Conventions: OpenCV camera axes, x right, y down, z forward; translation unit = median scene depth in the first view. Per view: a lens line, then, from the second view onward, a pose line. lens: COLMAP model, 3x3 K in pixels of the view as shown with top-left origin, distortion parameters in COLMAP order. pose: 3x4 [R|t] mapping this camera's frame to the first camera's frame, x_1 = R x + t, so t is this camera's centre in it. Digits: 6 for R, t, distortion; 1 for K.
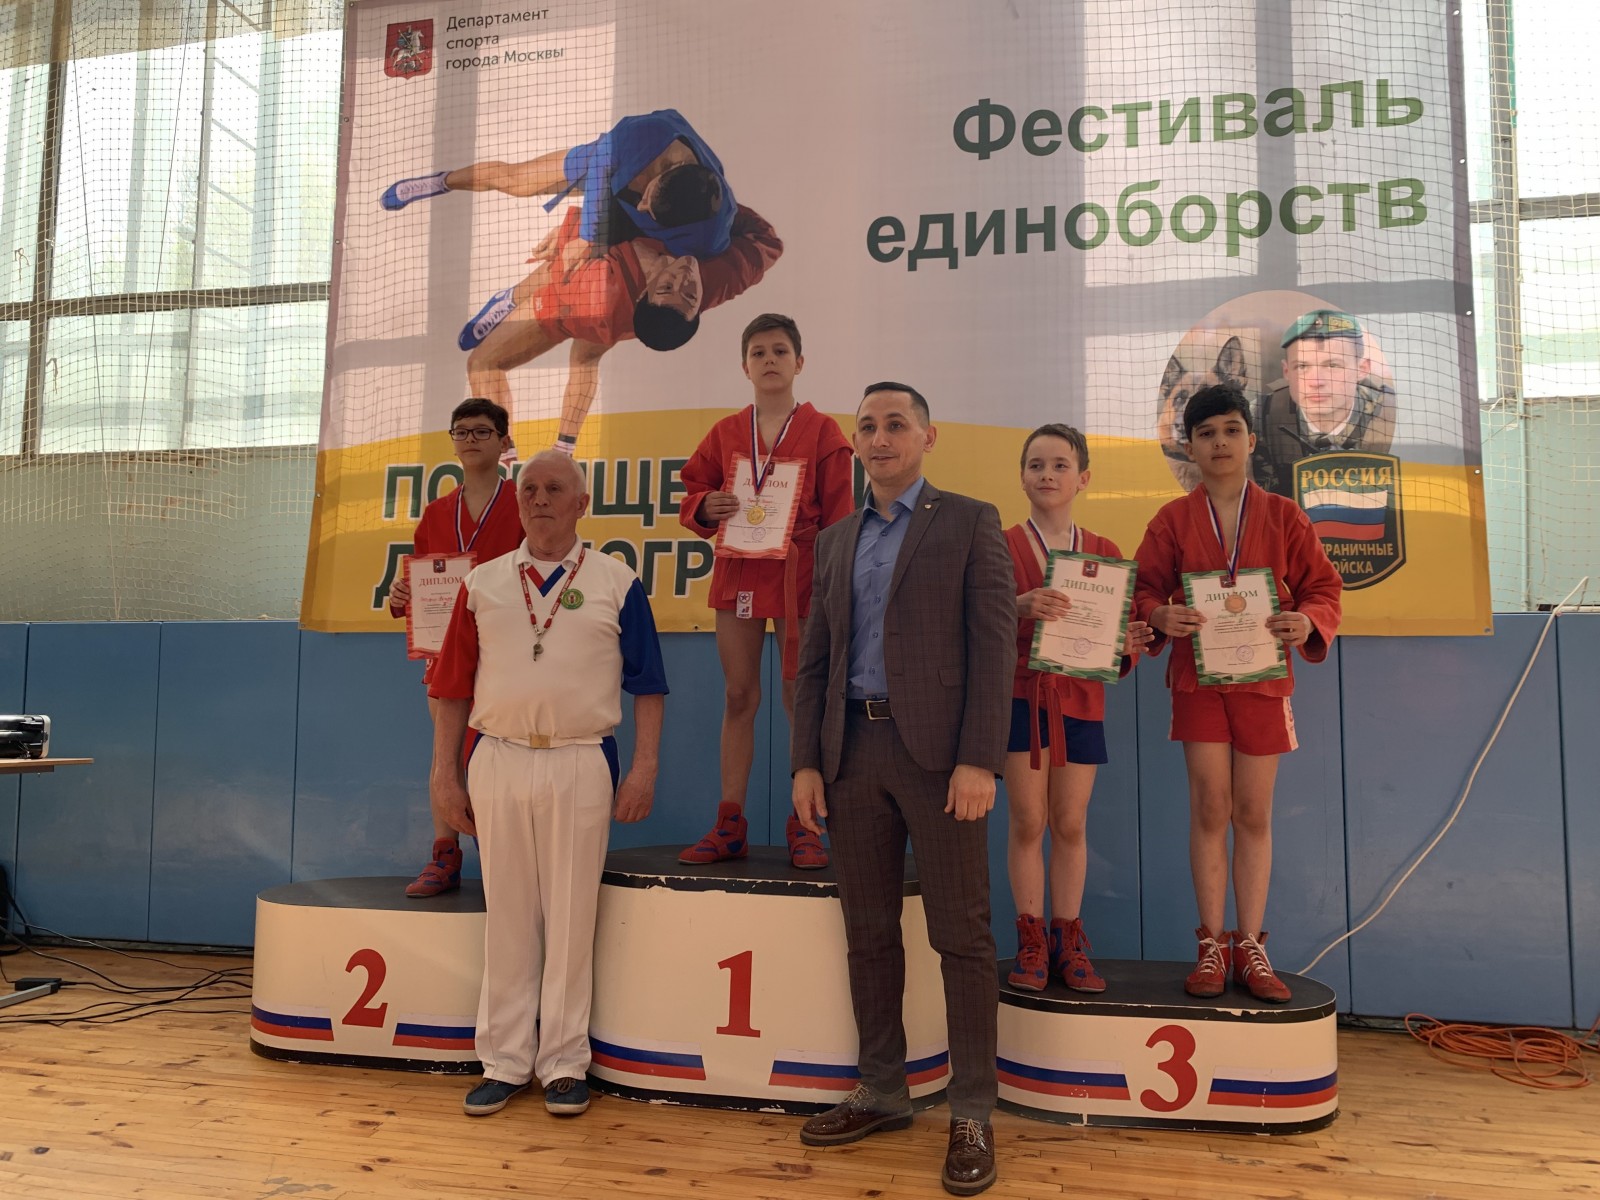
lens RADIAL K [[1204.0, 0, 807.5], [0, 1204.0, 597.9], [0, 0, 1]] dist [0.032346, -0.043311]
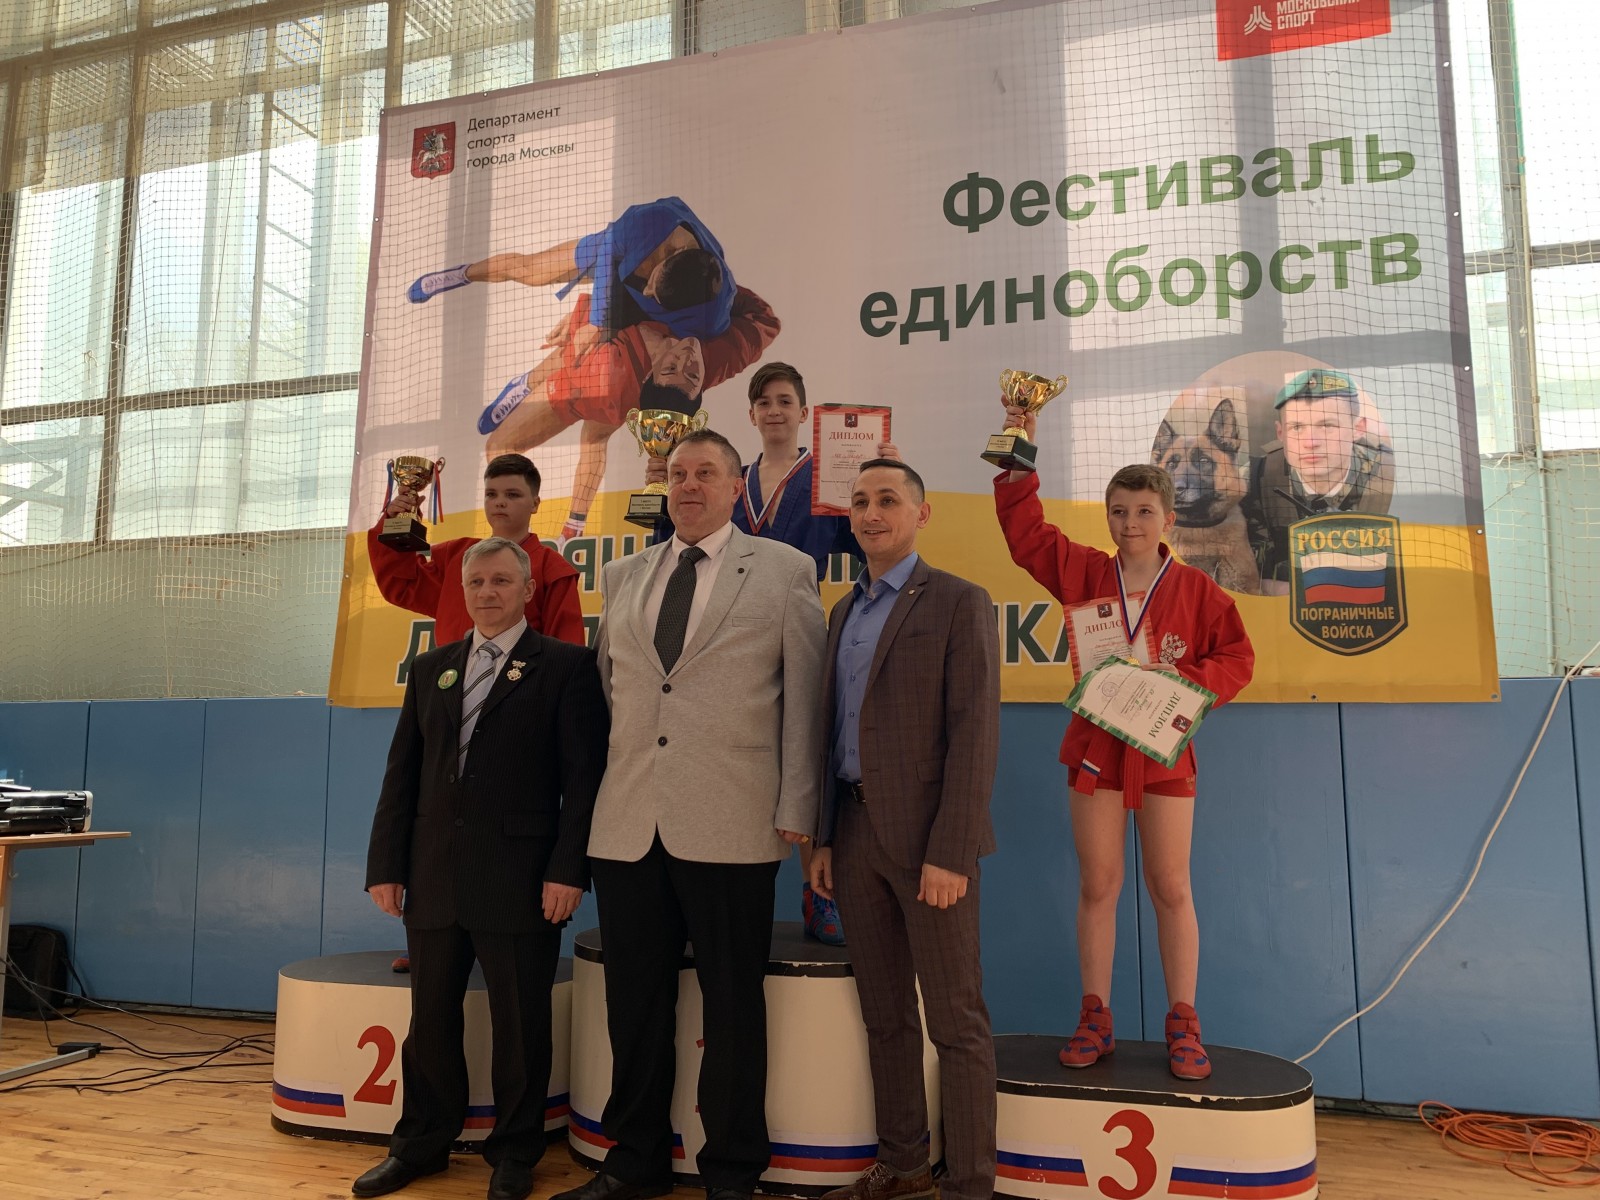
lens RADIAL K [[1204.0, 0, 812.4], [0, 1204.0, 601.0], [0, 0, 1]] dist [0.032346, -0.043311]
pose [[0.995940, -0.019369, -0.087913, 0.094858], [0.015796, 0.999028, -0.041158, -0.015251], [0.088625, 0.039602, 0.995277, -0.004487]]
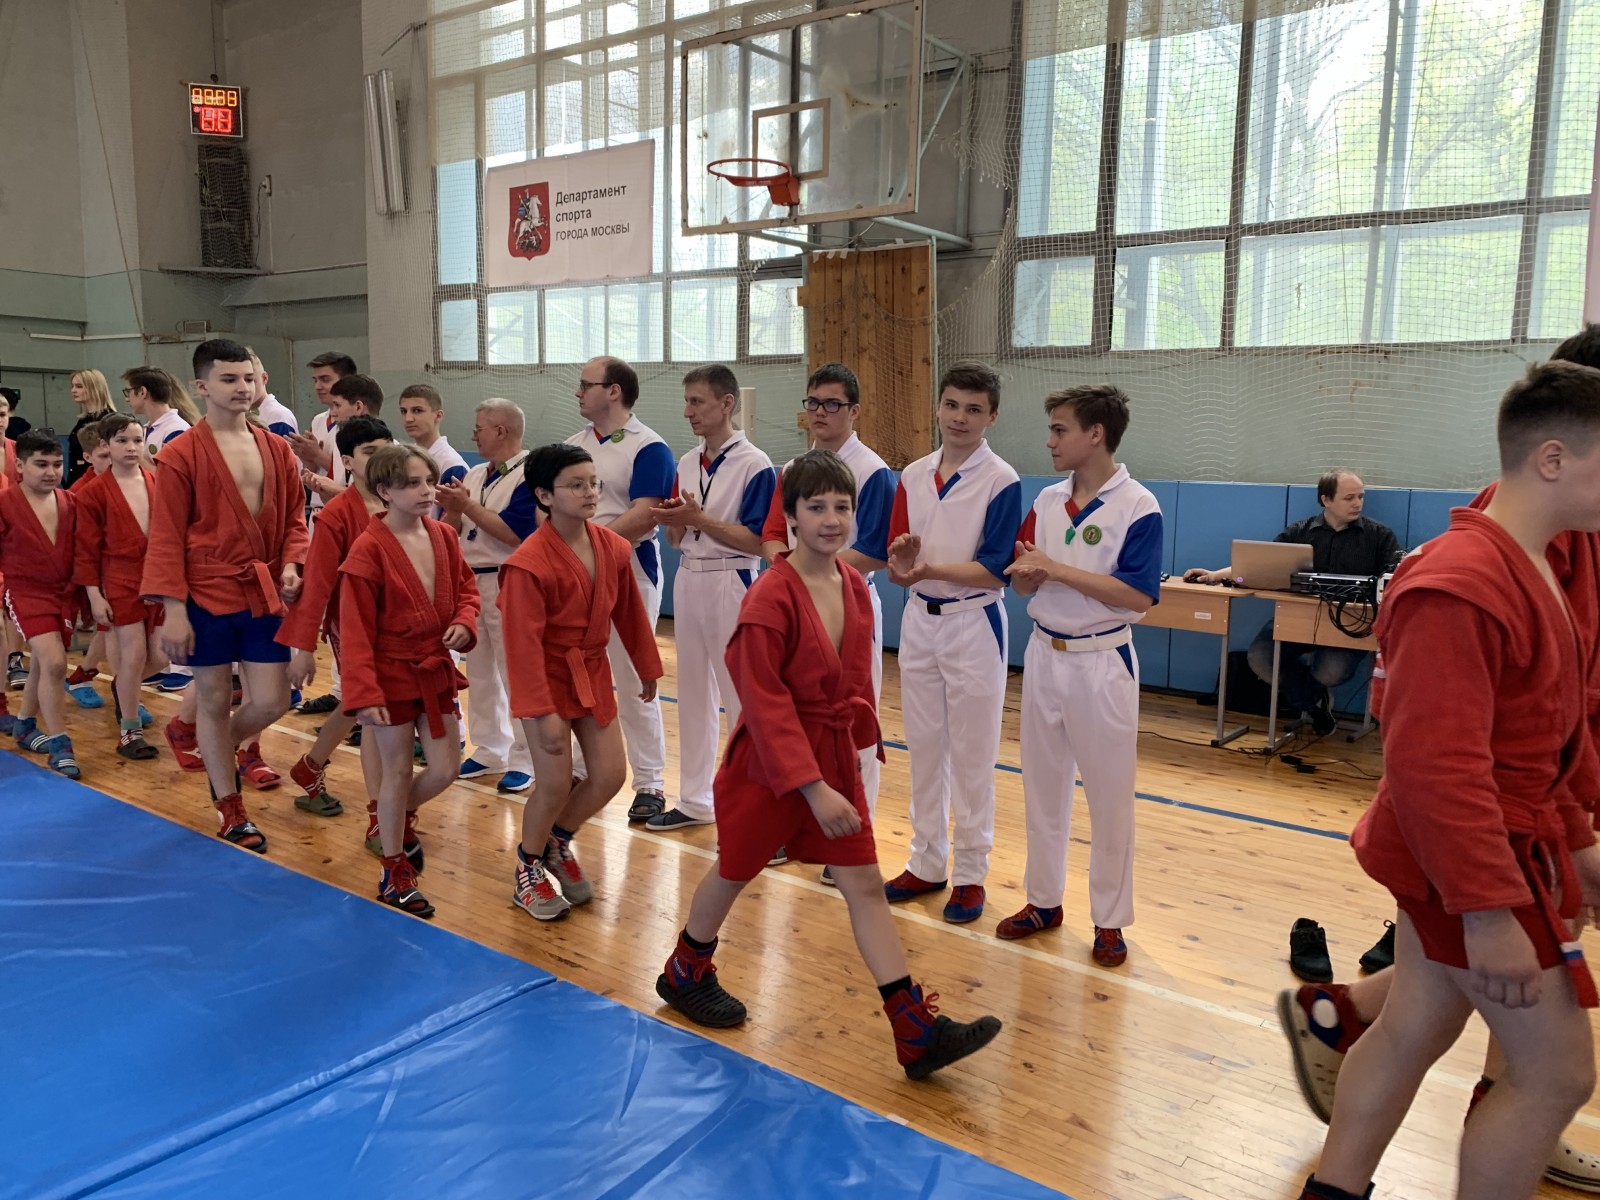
lens RADIAL K [[1204.0, 0, 816.7], [0, 1204.0, 595.5], [0, 0, 1]] dist [0.032346, -0.043311]
pose [[0.912490, 0.065204, -0.403868, -0.649648], [0.014983, 0.981228, 0.192271, -0.145945], [0.408824, -0.181496, 0.894384, -0.518002]]
